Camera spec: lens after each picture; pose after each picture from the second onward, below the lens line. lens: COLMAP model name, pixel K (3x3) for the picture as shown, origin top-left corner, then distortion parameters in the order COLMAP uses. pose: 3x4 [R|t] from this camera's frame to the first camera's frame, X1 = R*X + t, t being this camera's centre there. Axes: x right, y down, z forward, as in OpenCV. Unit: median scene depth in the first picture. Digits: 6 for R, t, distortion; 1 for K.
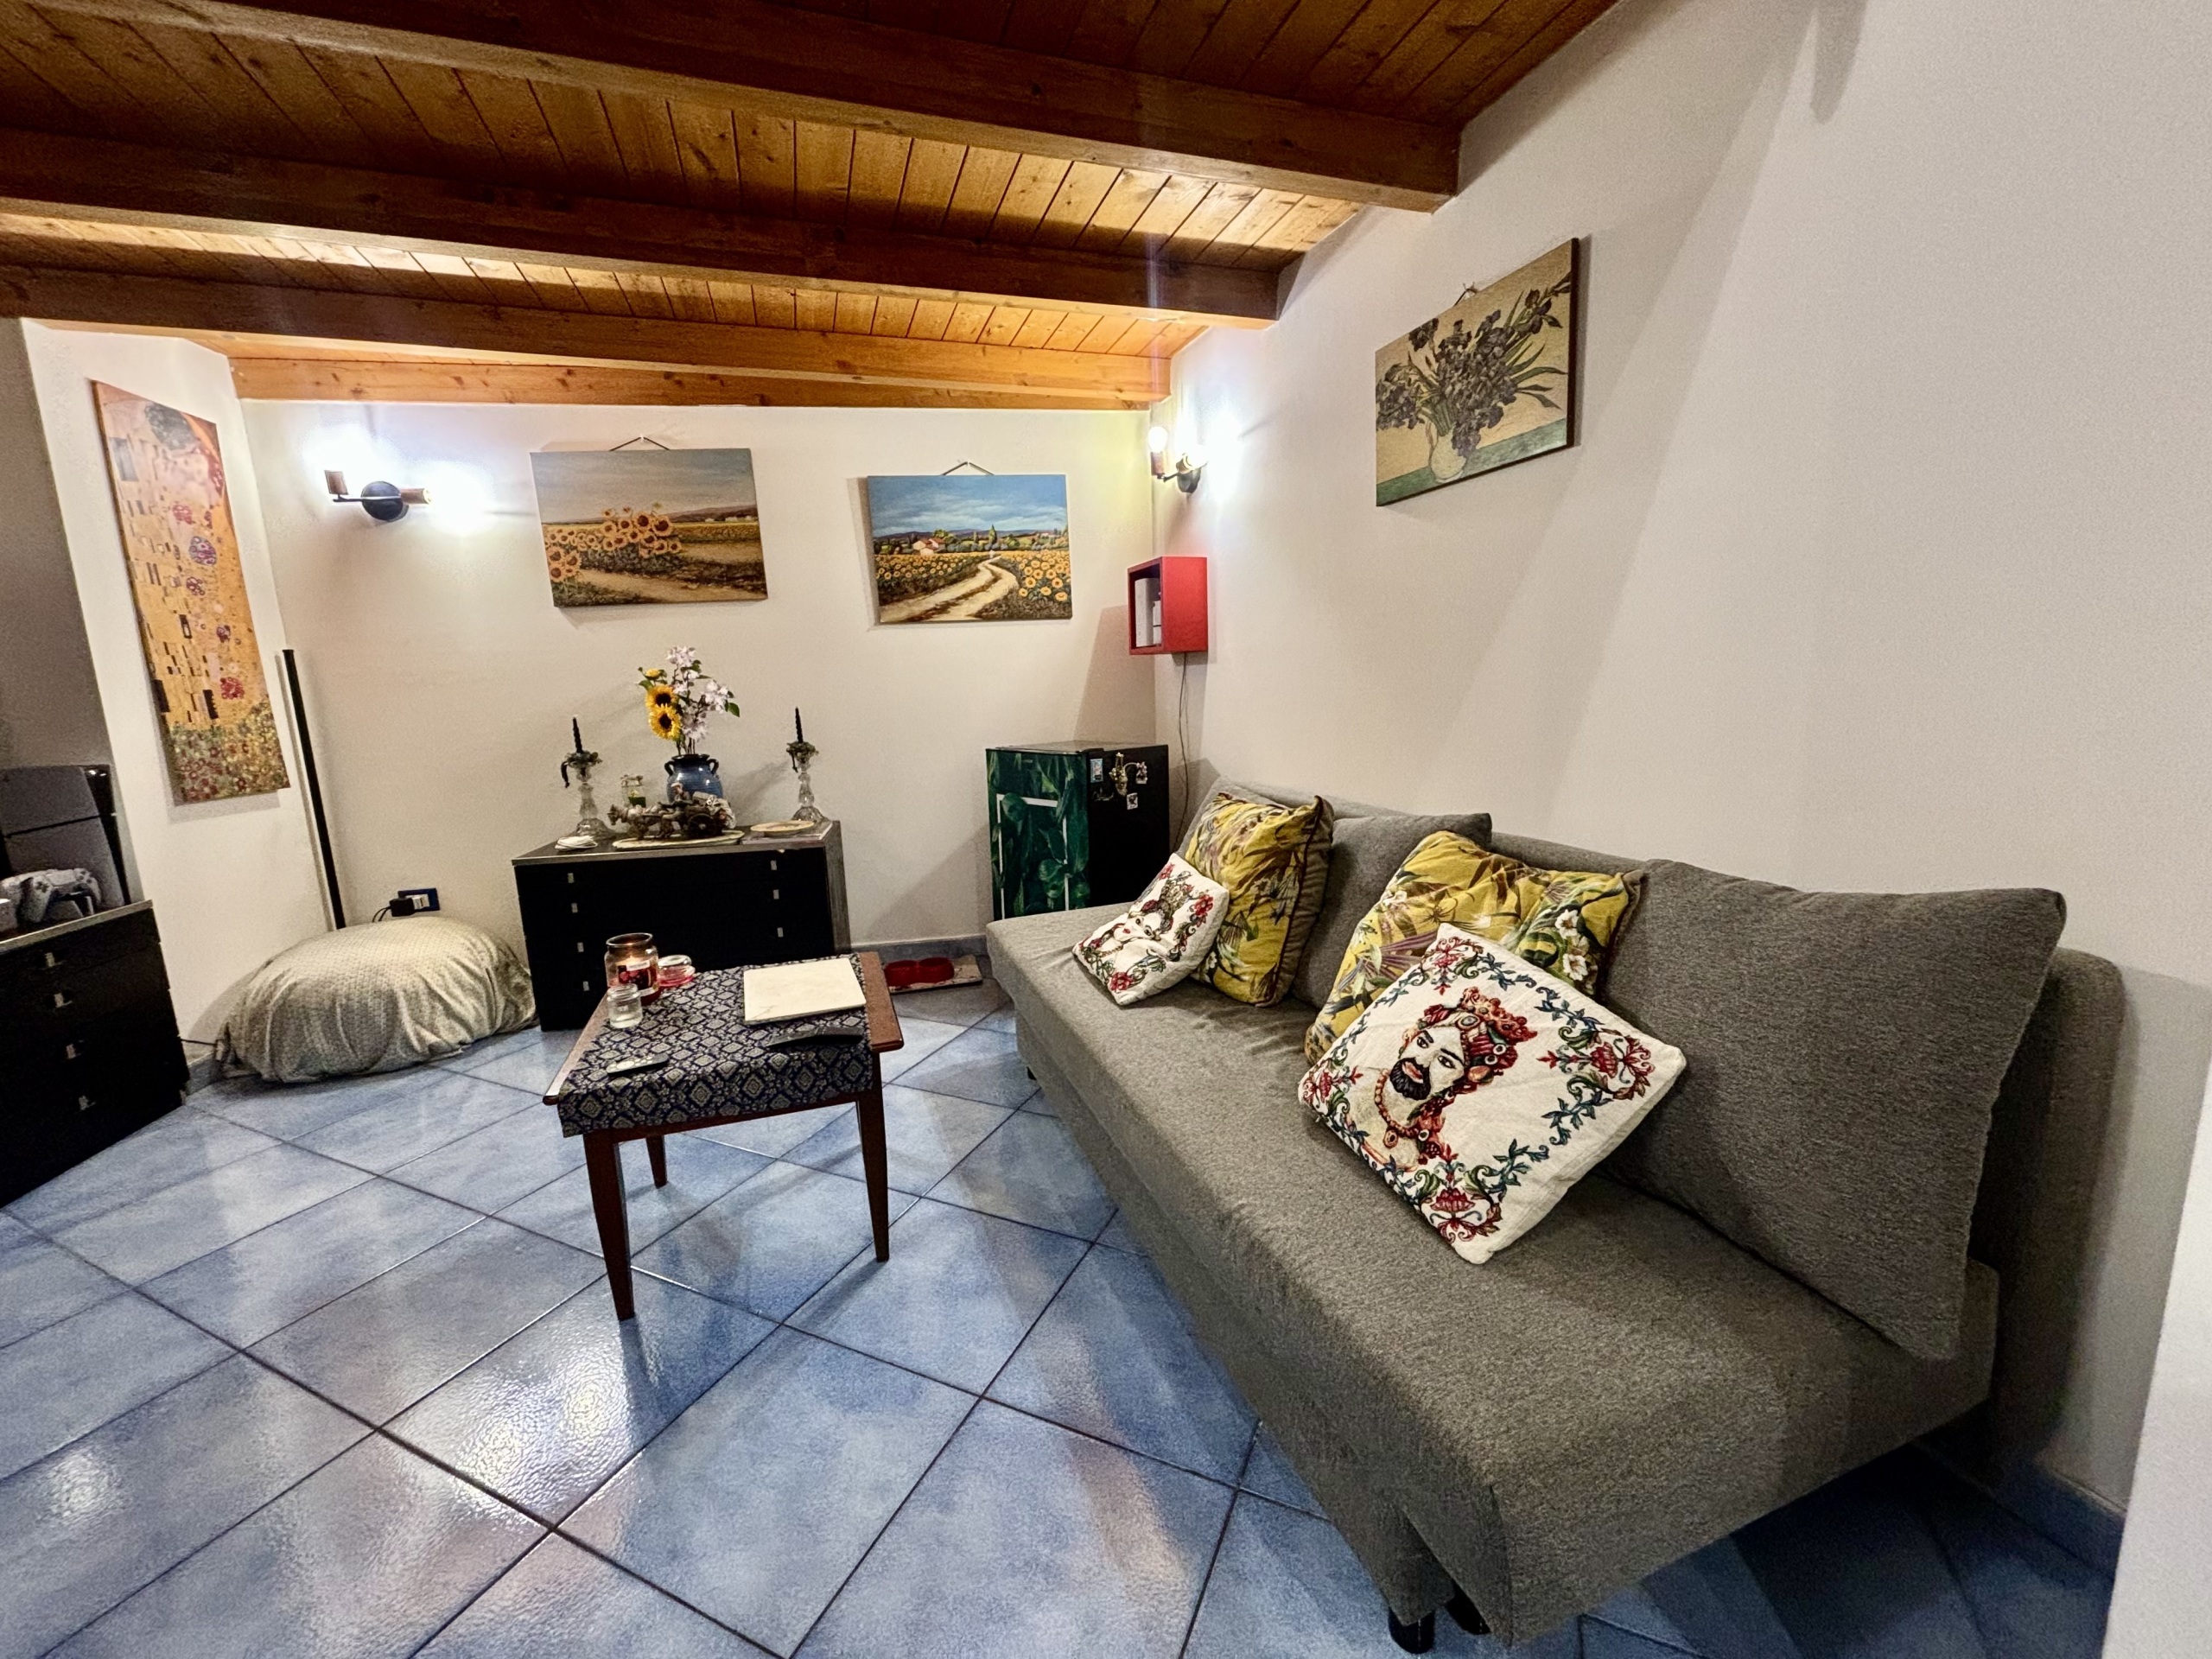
lens RADIAL K [[886.4, 0, 1104.4], [0, 886.4, 833.5], [0, 0, 1]] dist [-0.003282, -0.000418]
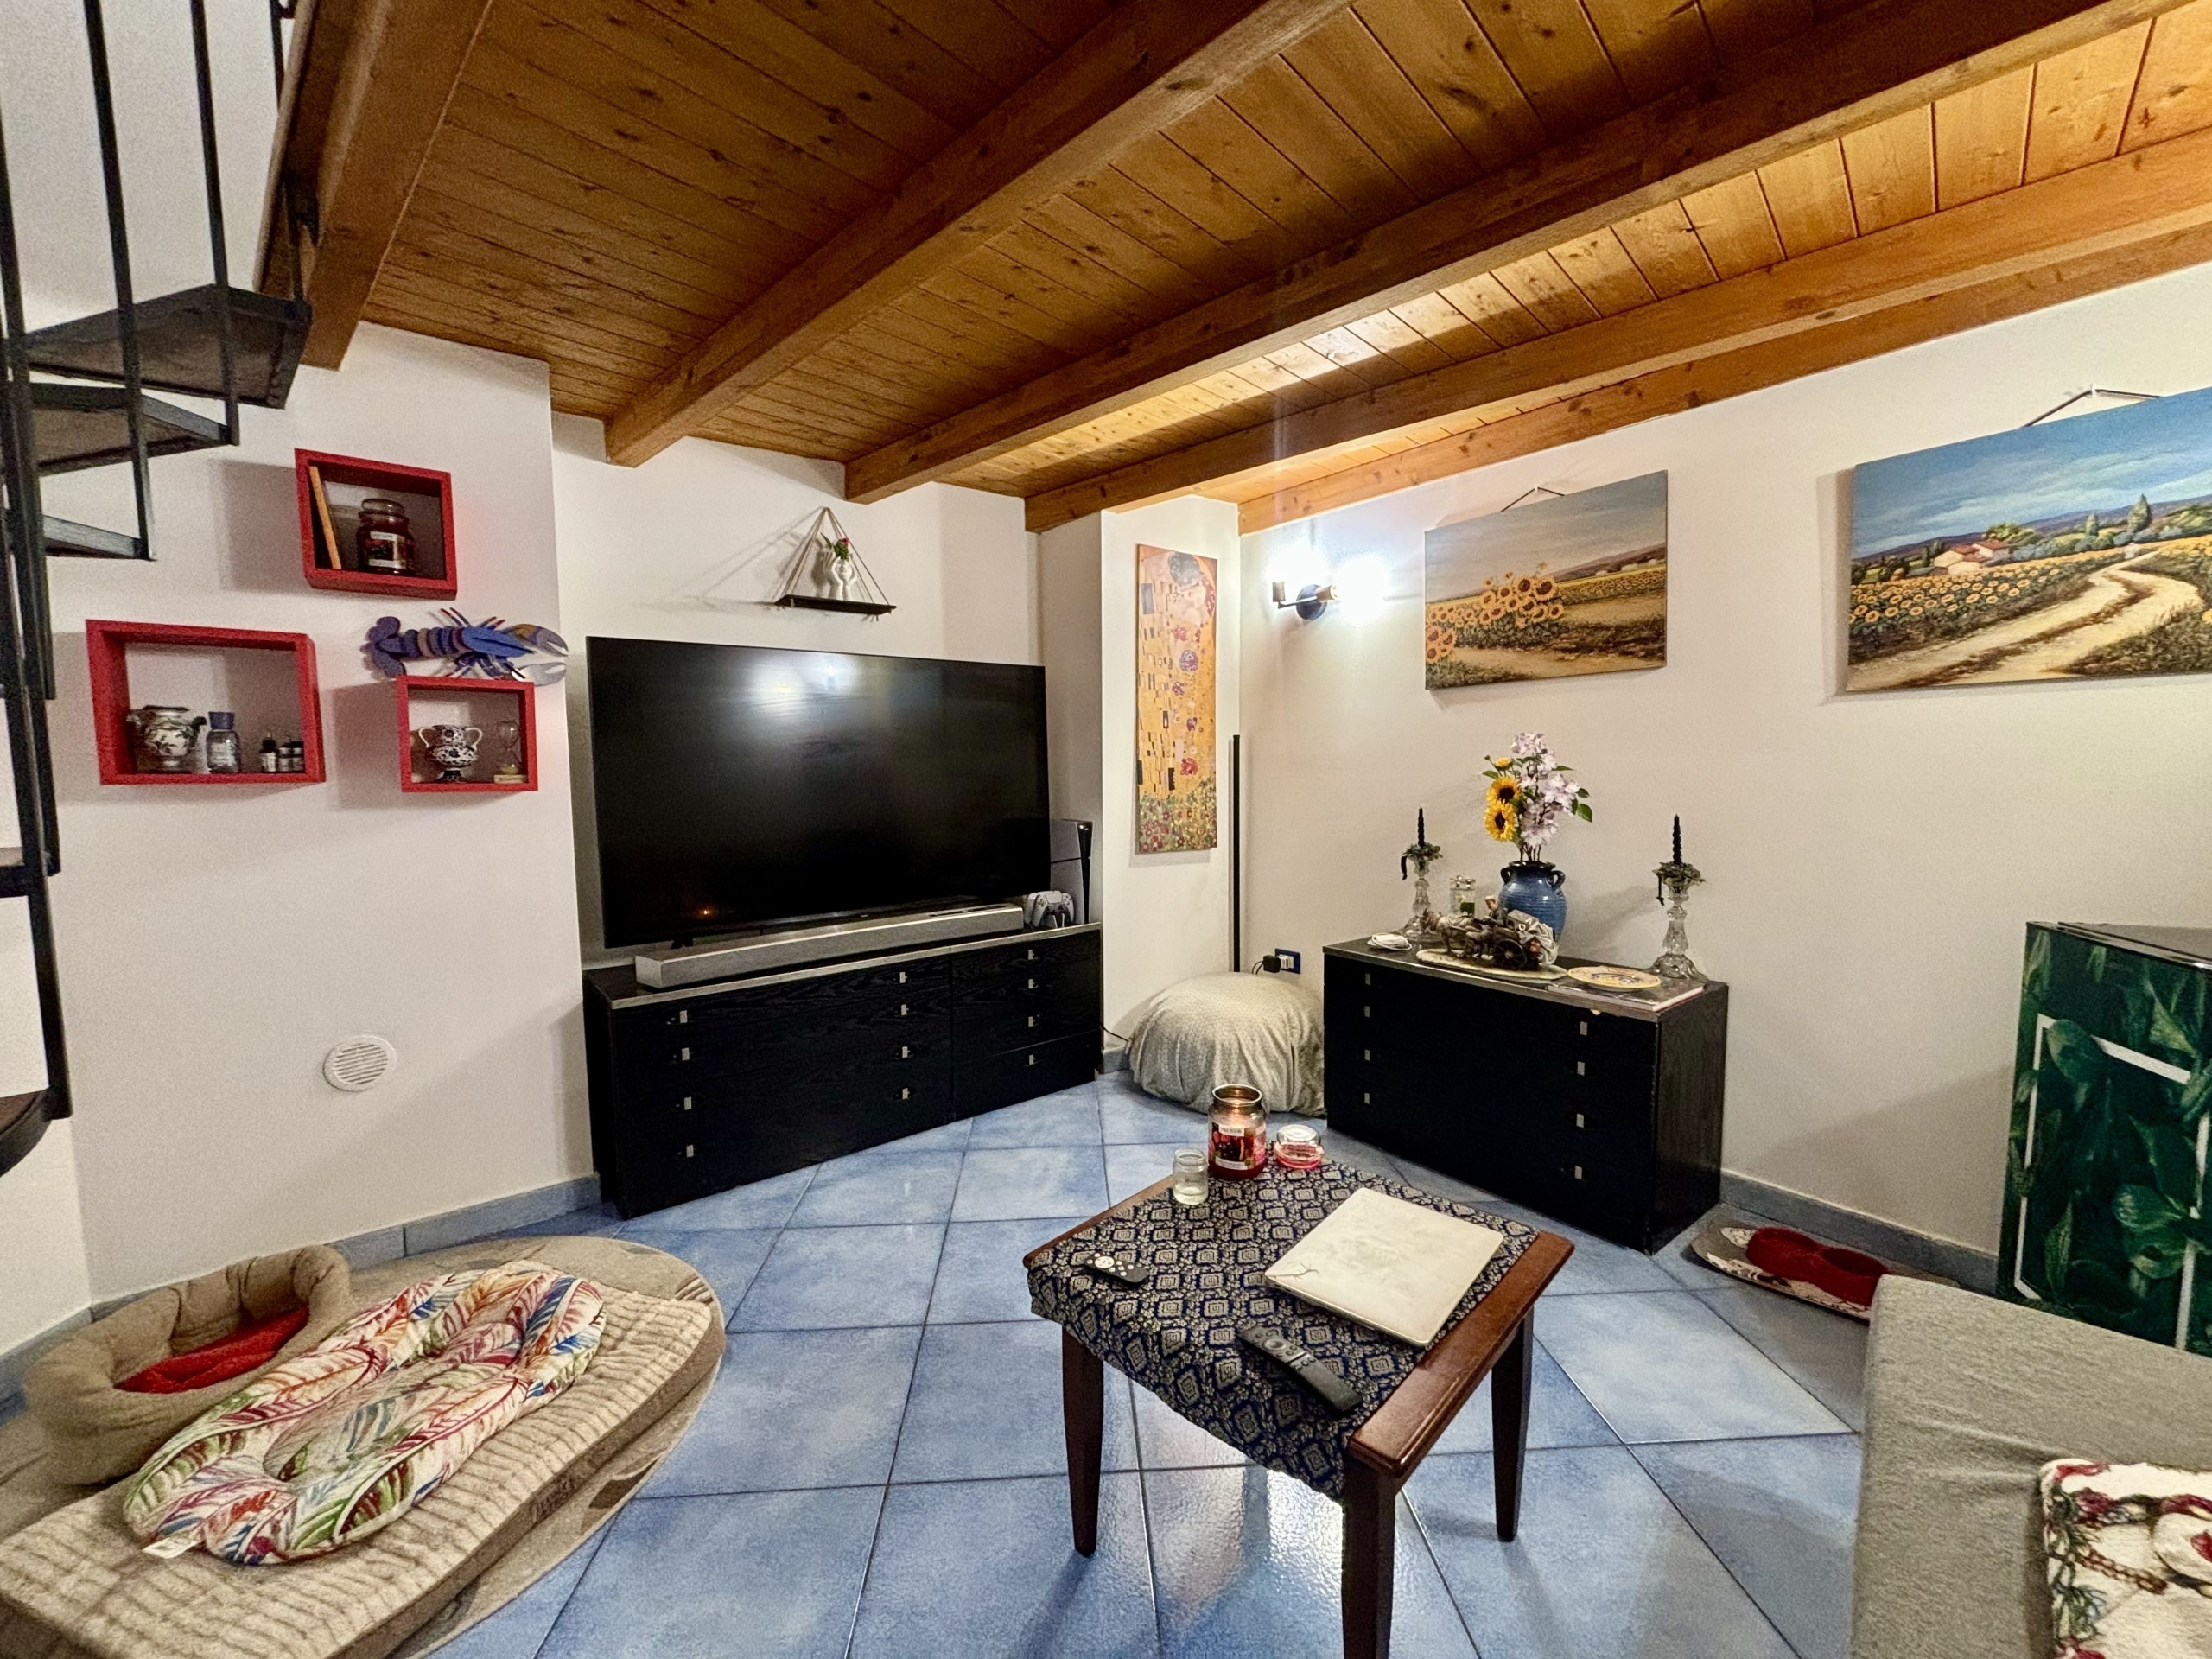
lens RADIAL K [[886.4, 0, 1106.4], [0, 886.4, 832.5], [0, 0, 1]] dist [-0.003282, -0.000418]
pose [[0.462551, 0.098840, -0.881066, 0.076136], [-0.162422, 0.986395, 0.025386, -0.081203], [0.871588, 0.131362, 0.472312, 0.301333]]
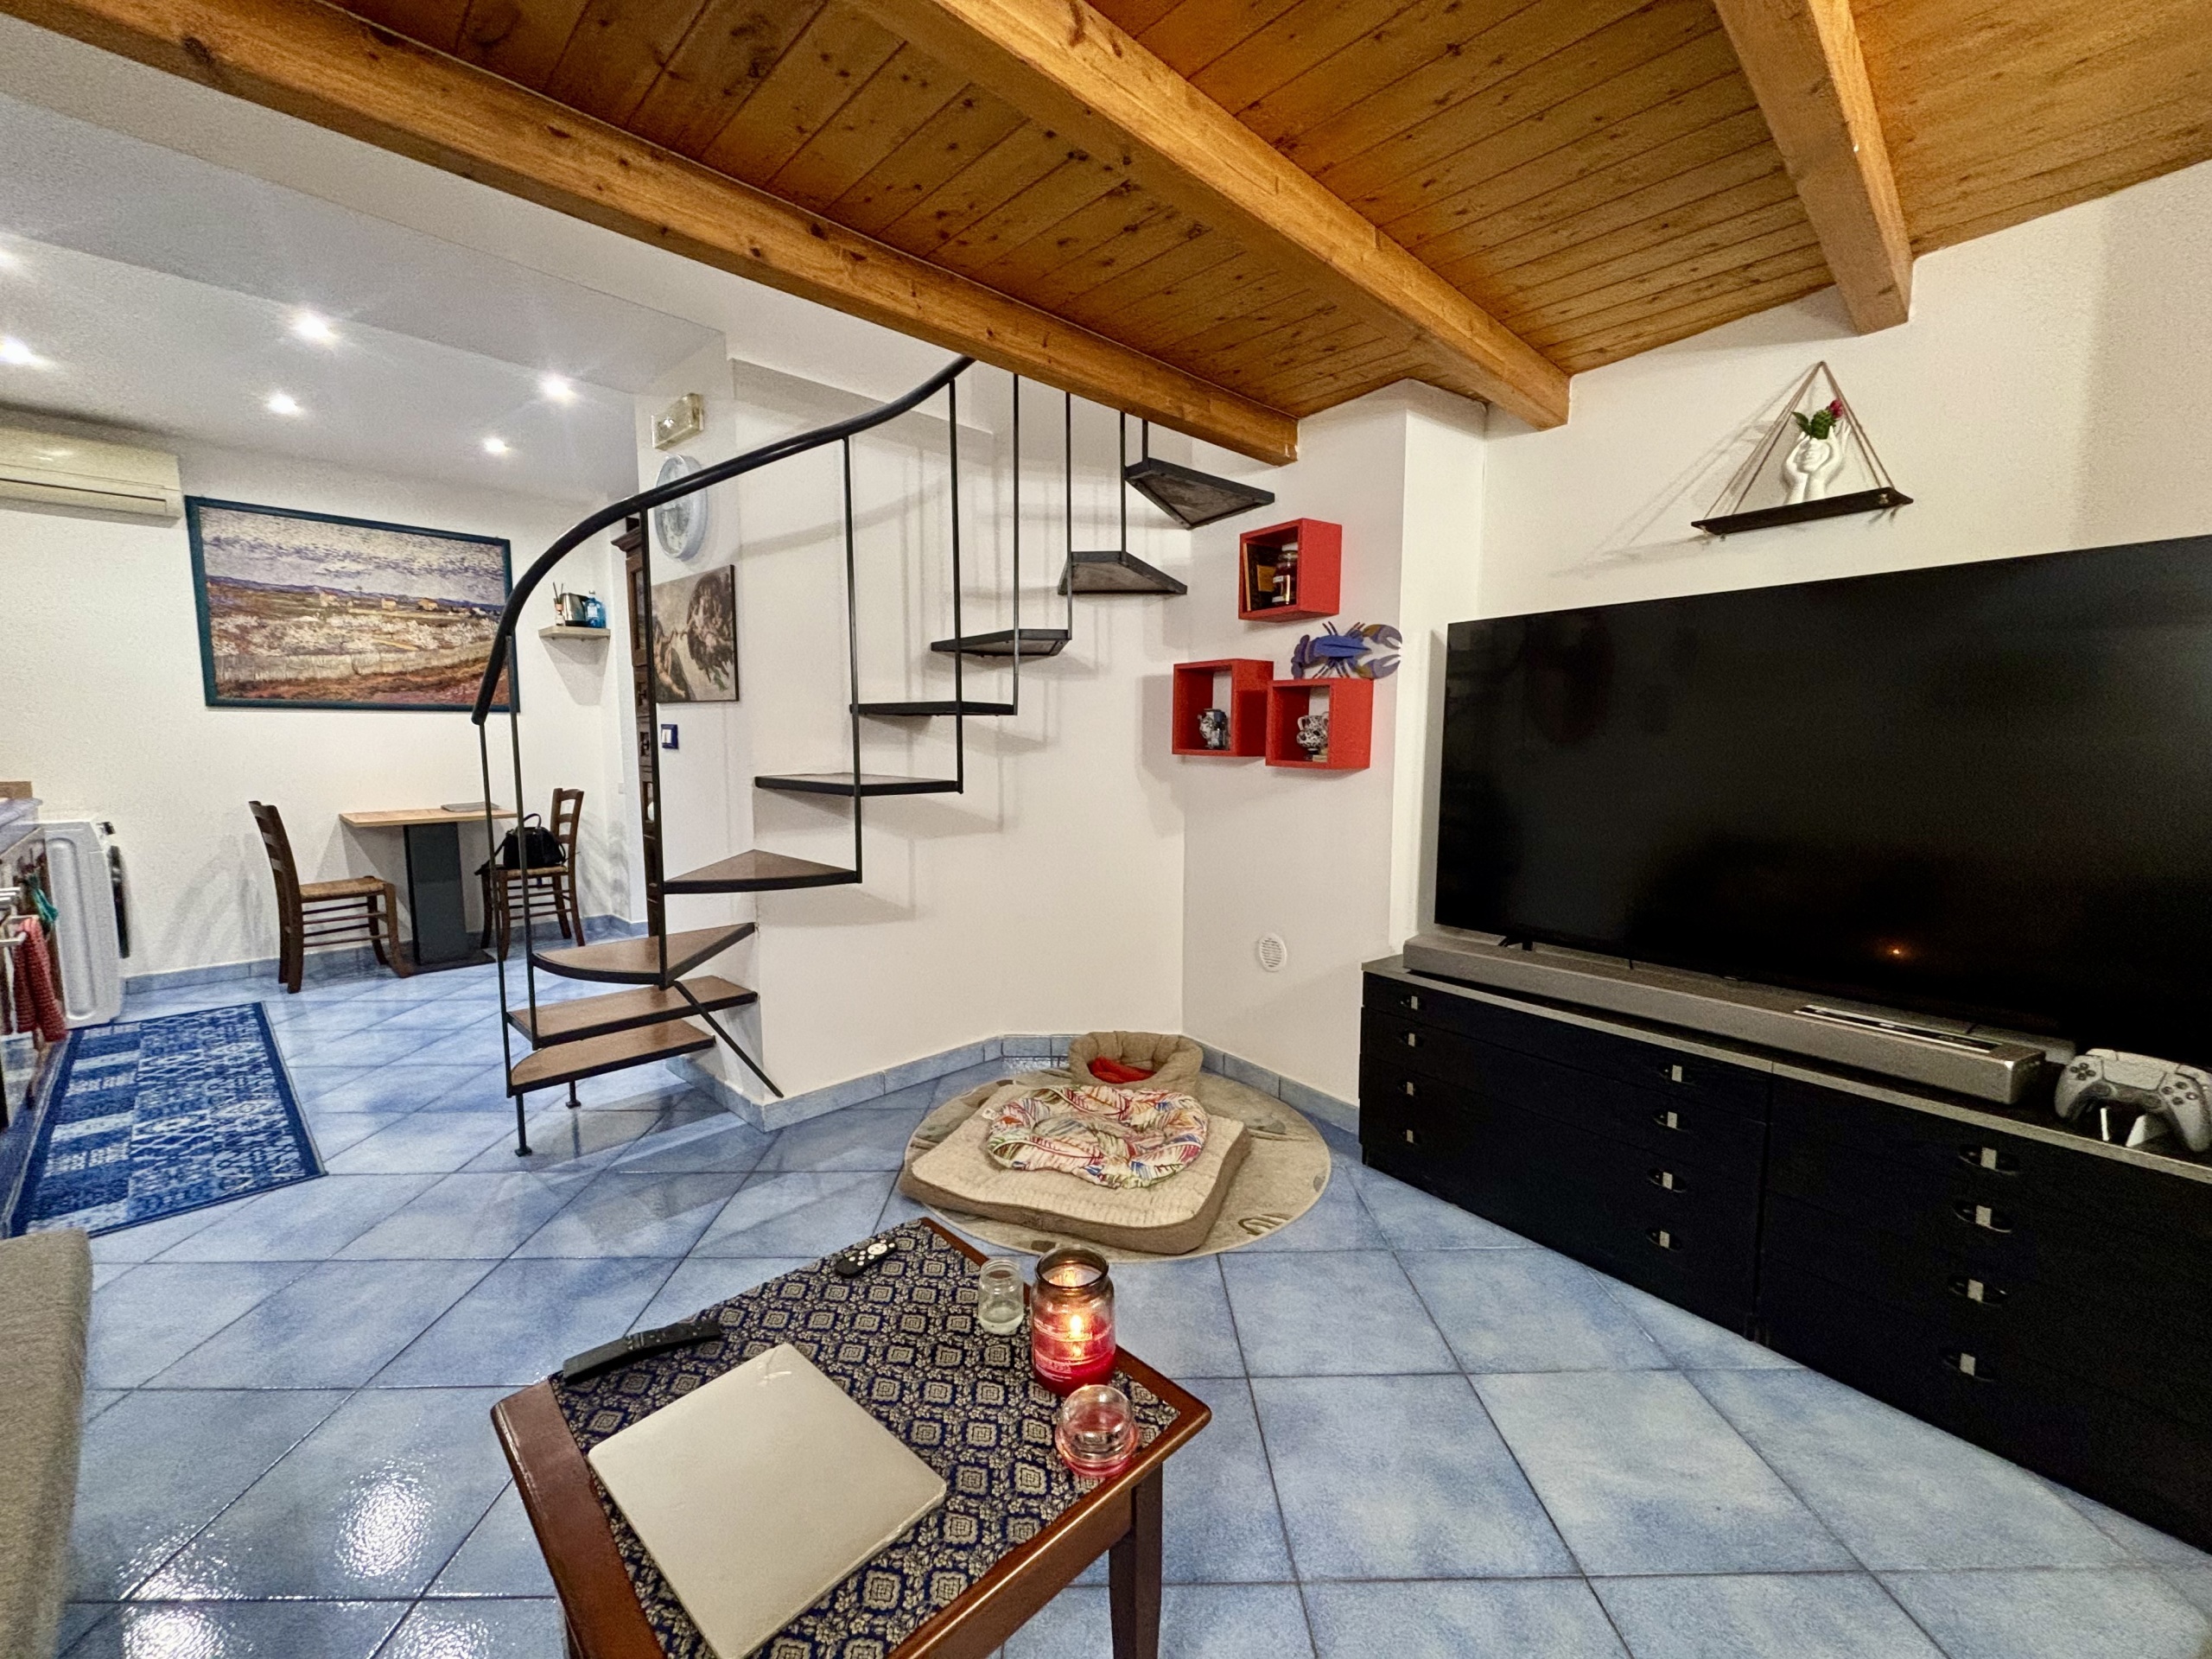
lens RADIAL K [[886.4, 0, 1099.6], [0, 886.4, 830.0], [0, 0, 1]] dist [-0.003282, -0.000418]
pose [[-0.902843, 0.073952, -0.423564, -0.217151], [-0.050647, 0.959949, 0.275559, -0.192835], [0.426978, 0.270239, -0.862937, 0.914699]]
